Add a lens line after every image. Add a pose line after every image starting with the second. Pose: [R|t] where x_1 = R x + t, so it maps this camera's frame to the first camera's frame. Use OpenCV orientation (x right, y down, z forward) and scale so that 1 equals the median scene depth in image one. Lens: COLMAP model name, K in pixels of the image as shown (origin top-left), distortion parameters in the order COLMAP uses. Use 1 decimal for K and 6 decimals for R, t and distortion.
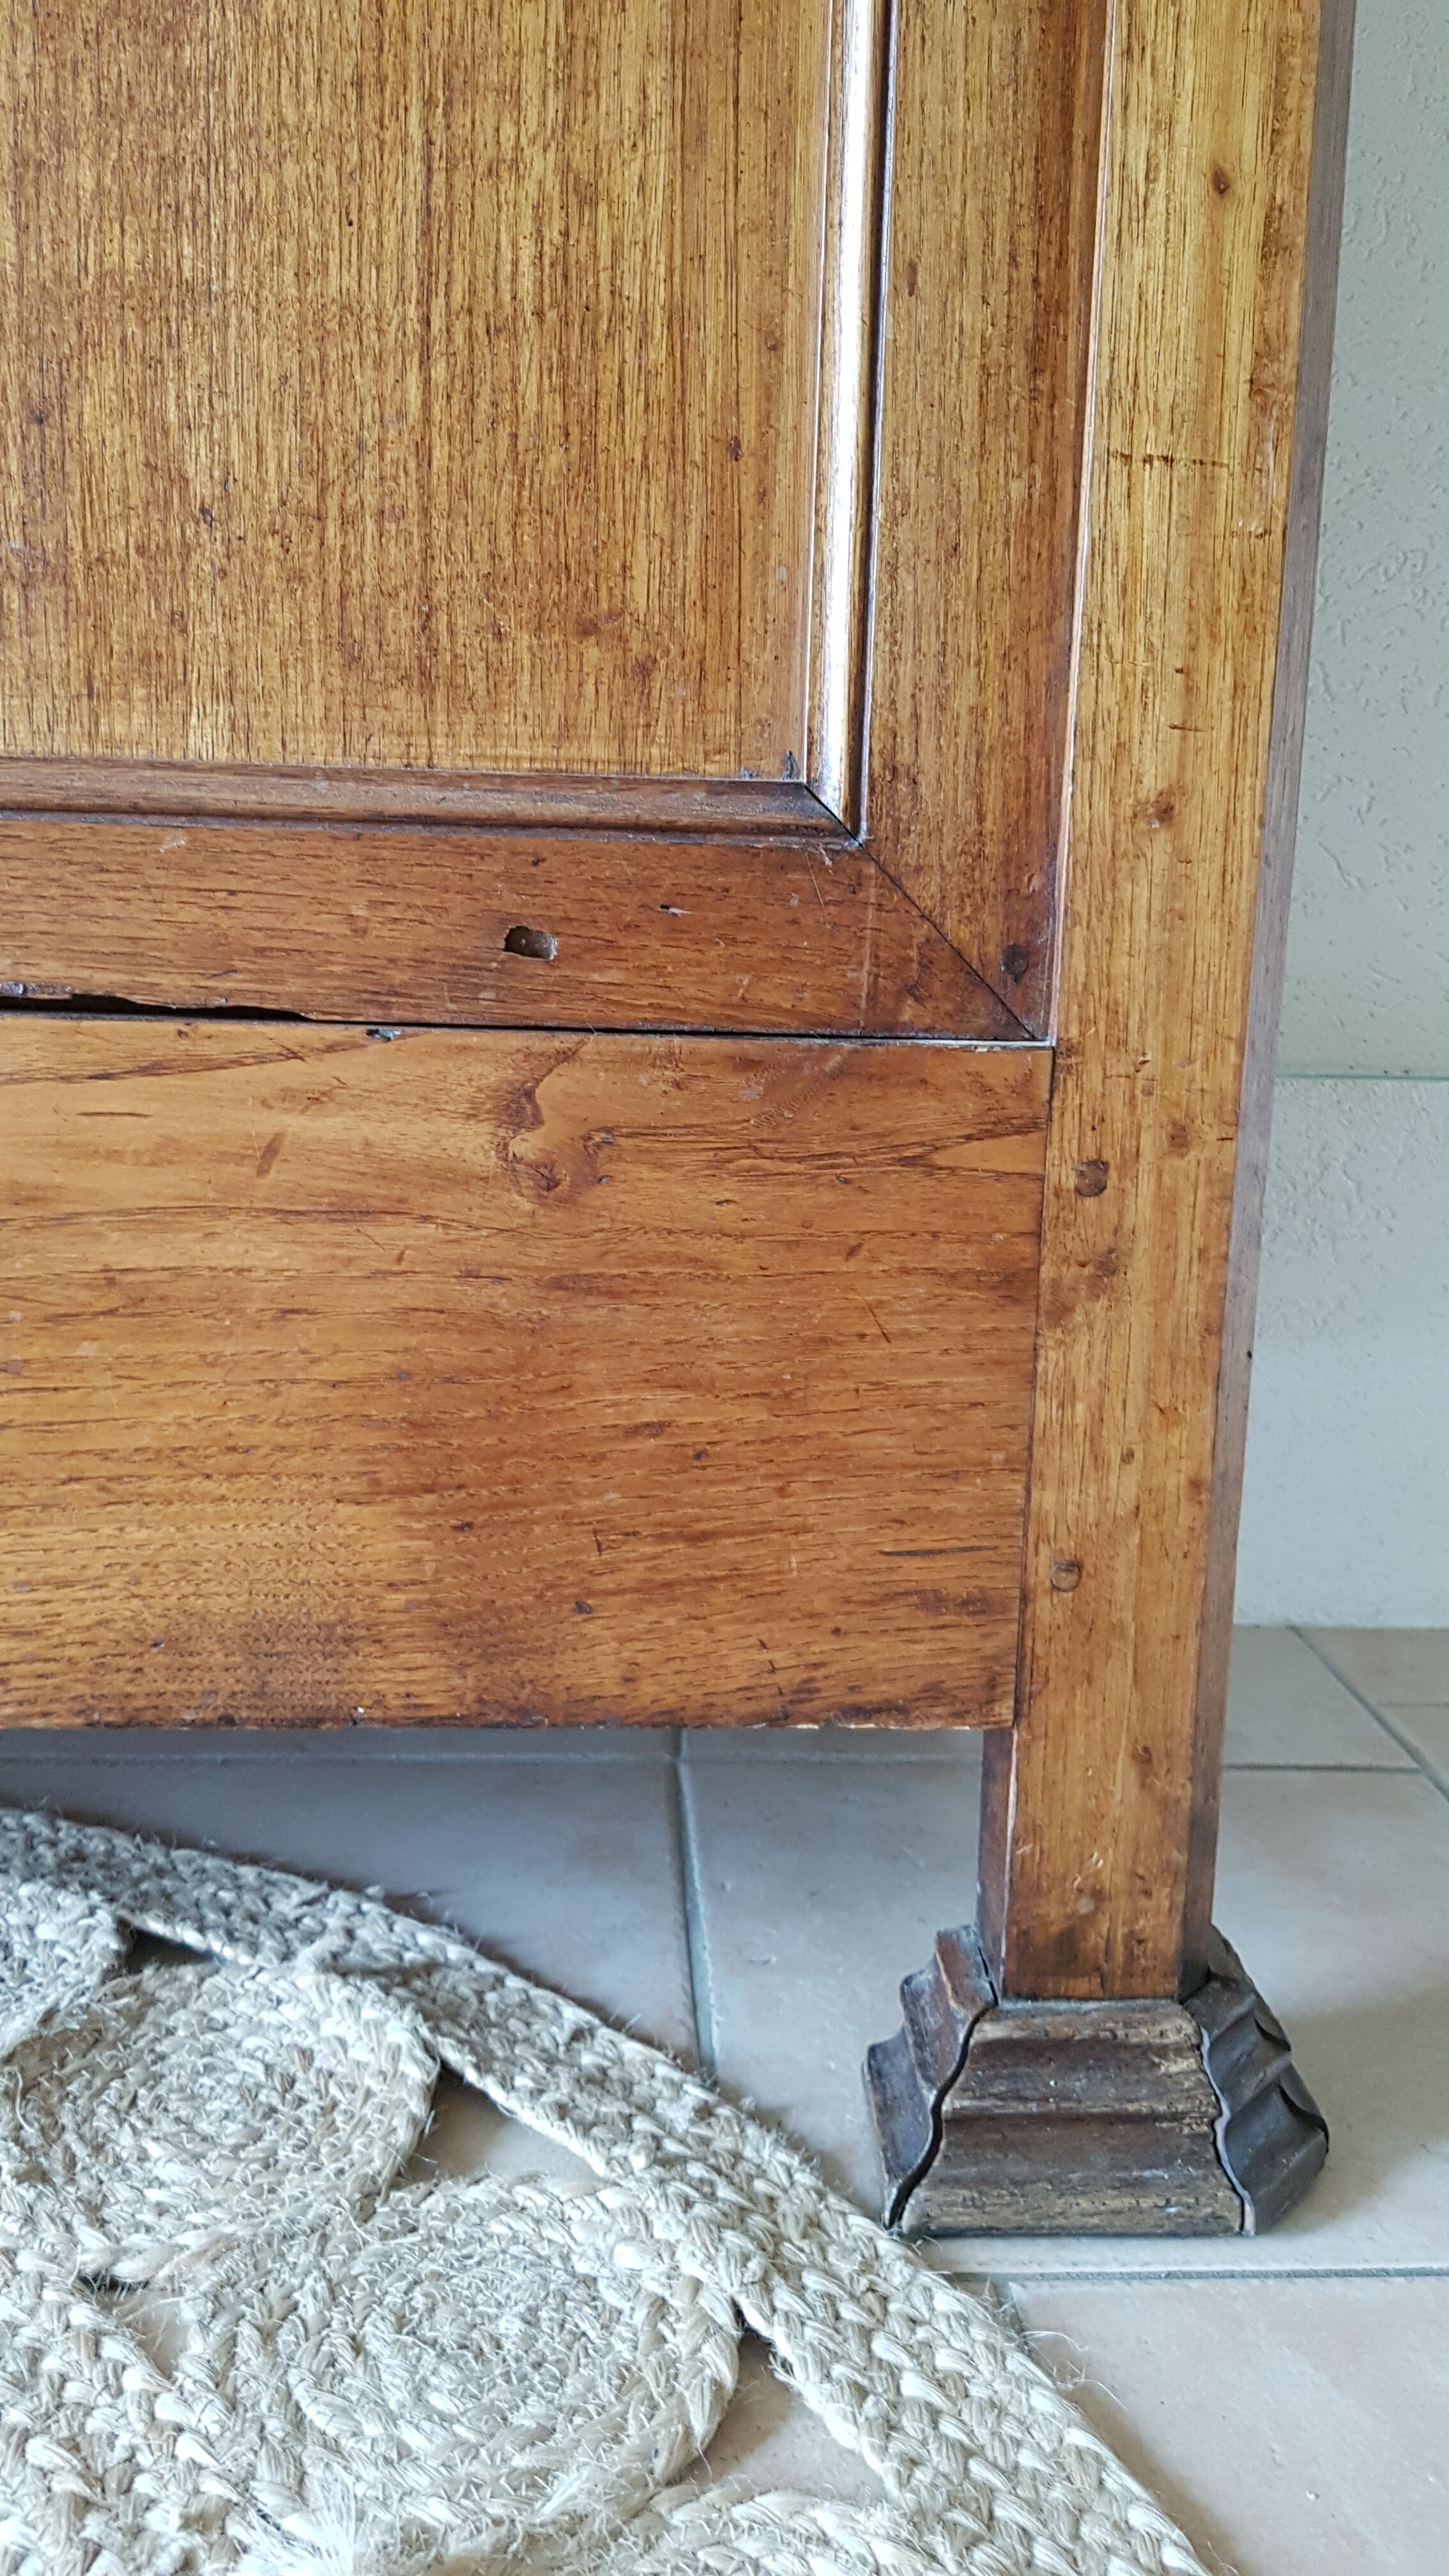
lens RADIAL K [[2021.4, 0, 728.0], [0, 2021.4, 1291.1], [0, 0, 1]] dist [0.039605, -0.078445]
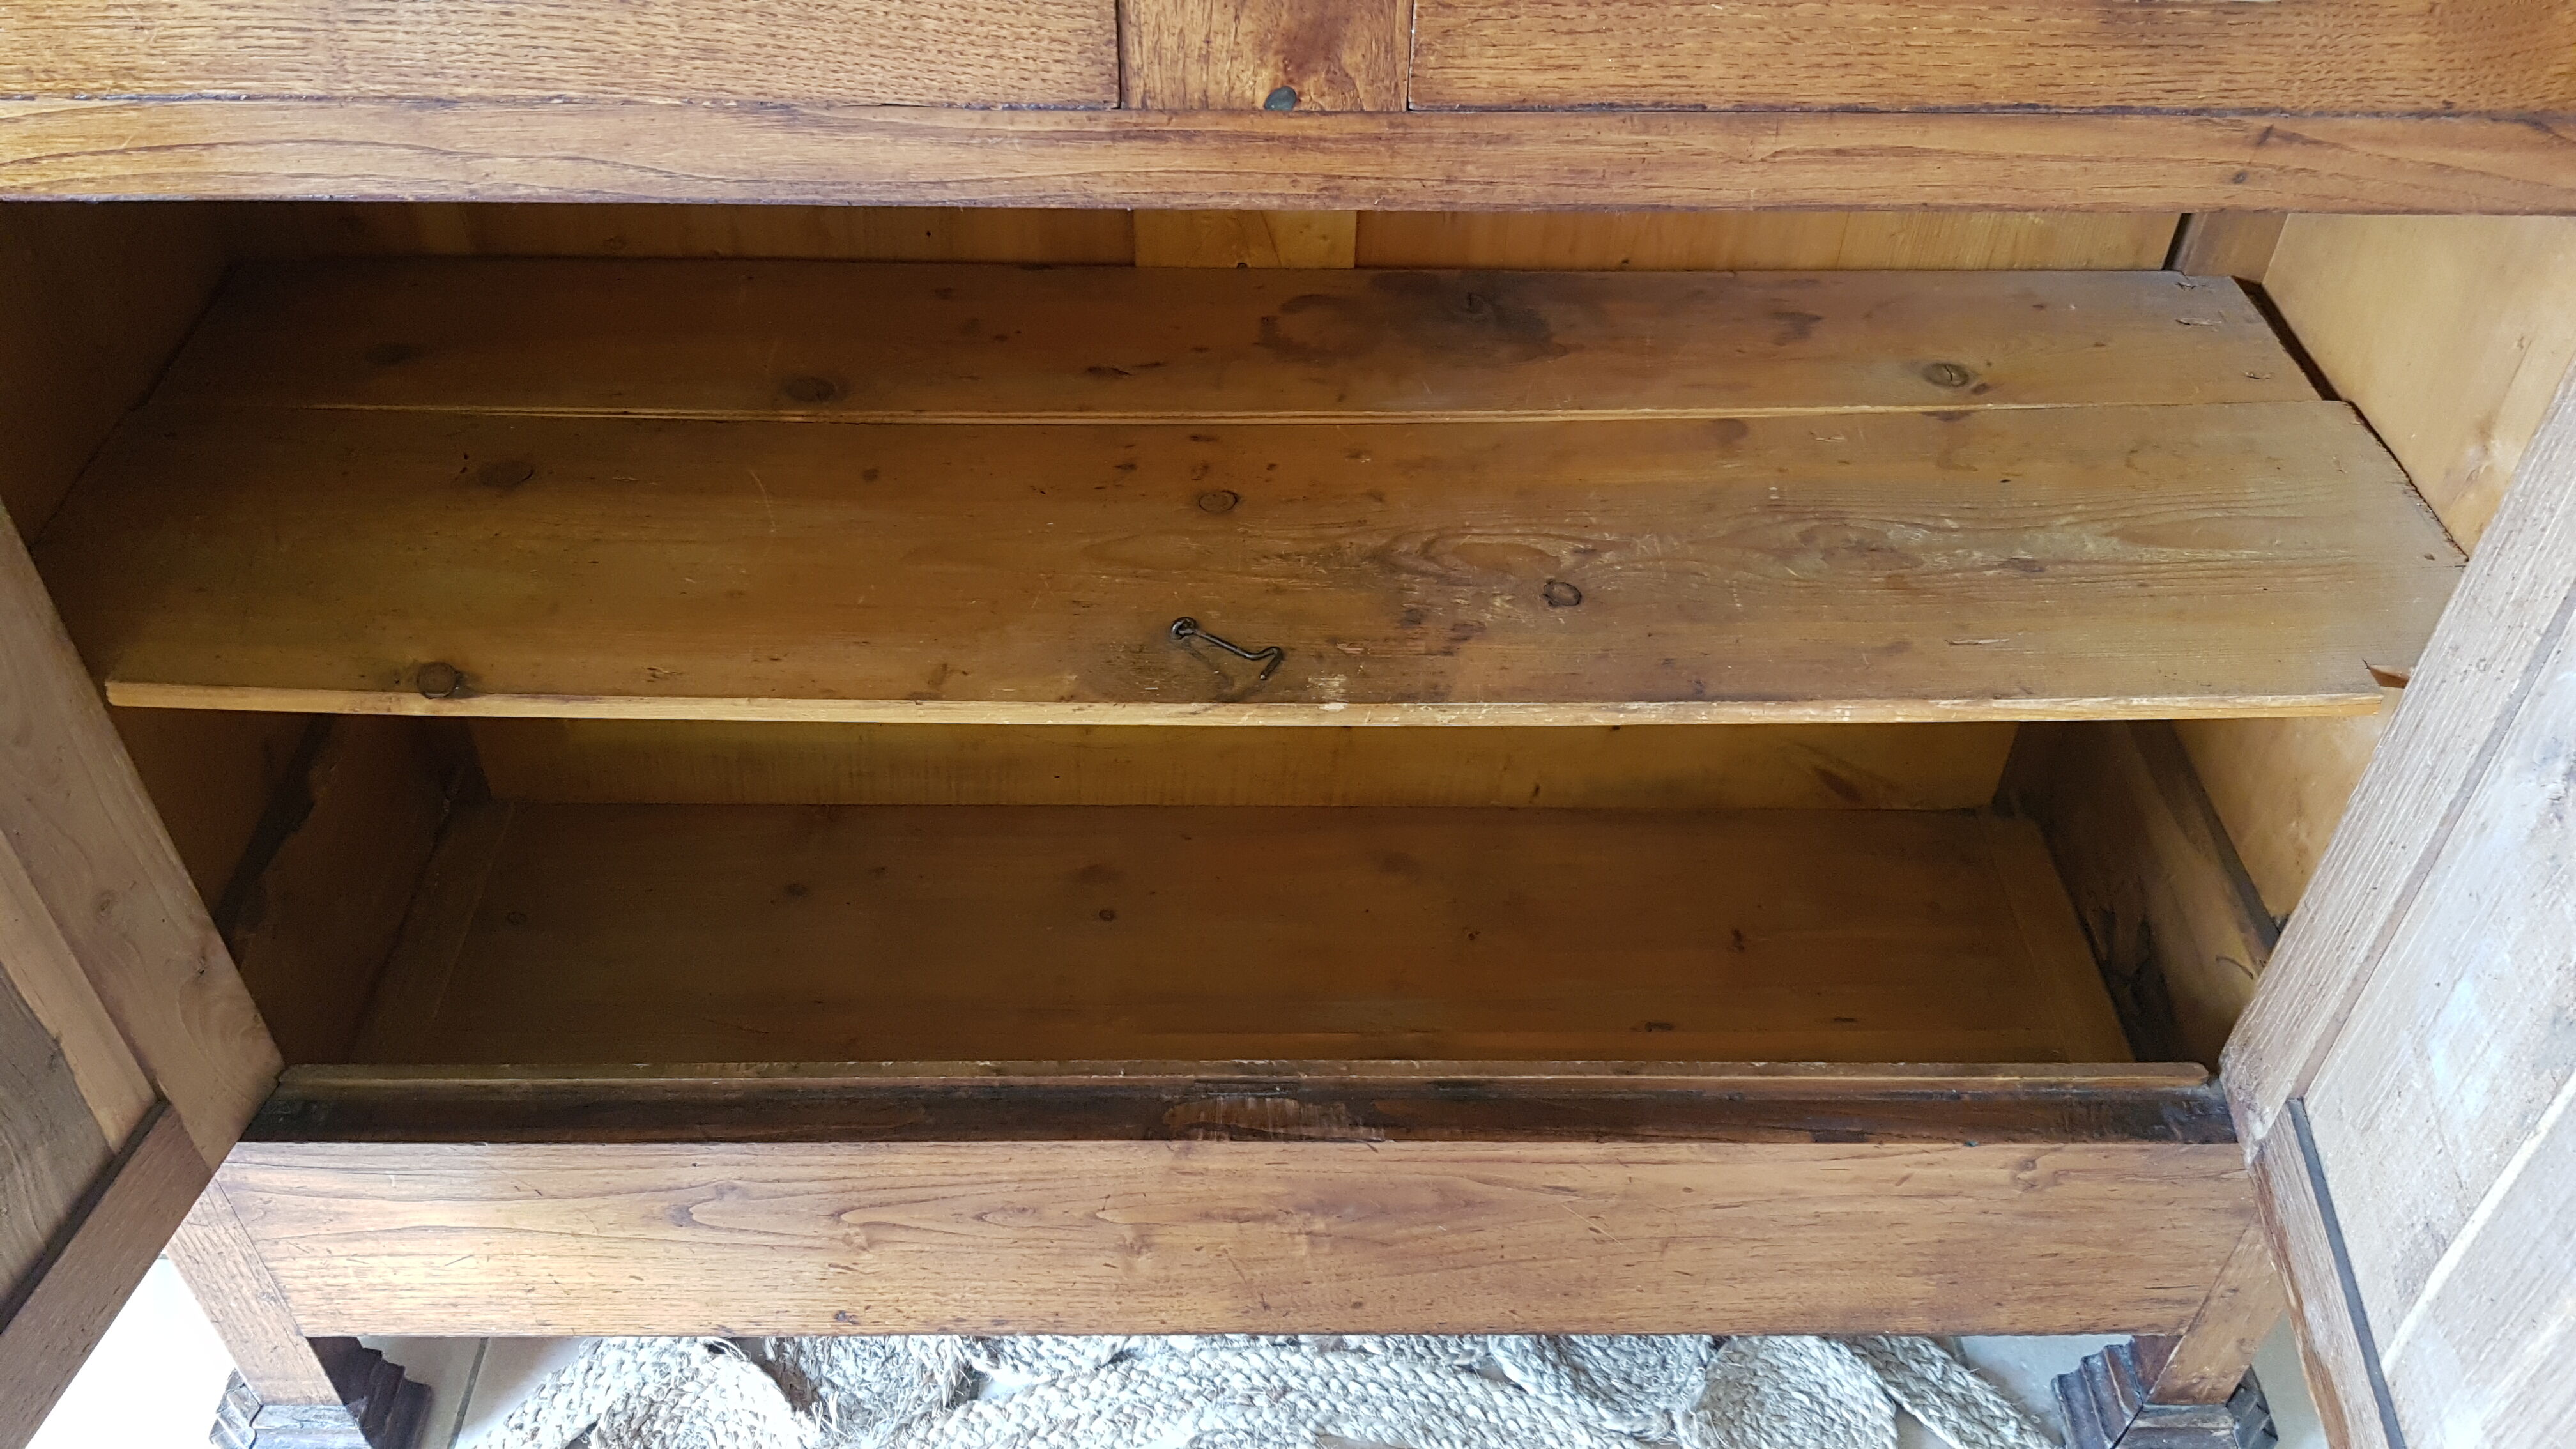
lens RADIAL K [[2021.4, 0, 1267.9], [0, 2021.4, 701.3], [0, 0, 1]] dist [0.039605, -0.078445]
pose [[0.997429, 0.033846, -0.063166, -0.734264], [0.004794, 0.847949, 0.530055, -1.539049], [0.071502, -0.528995, 0.845607, -0.544920]]
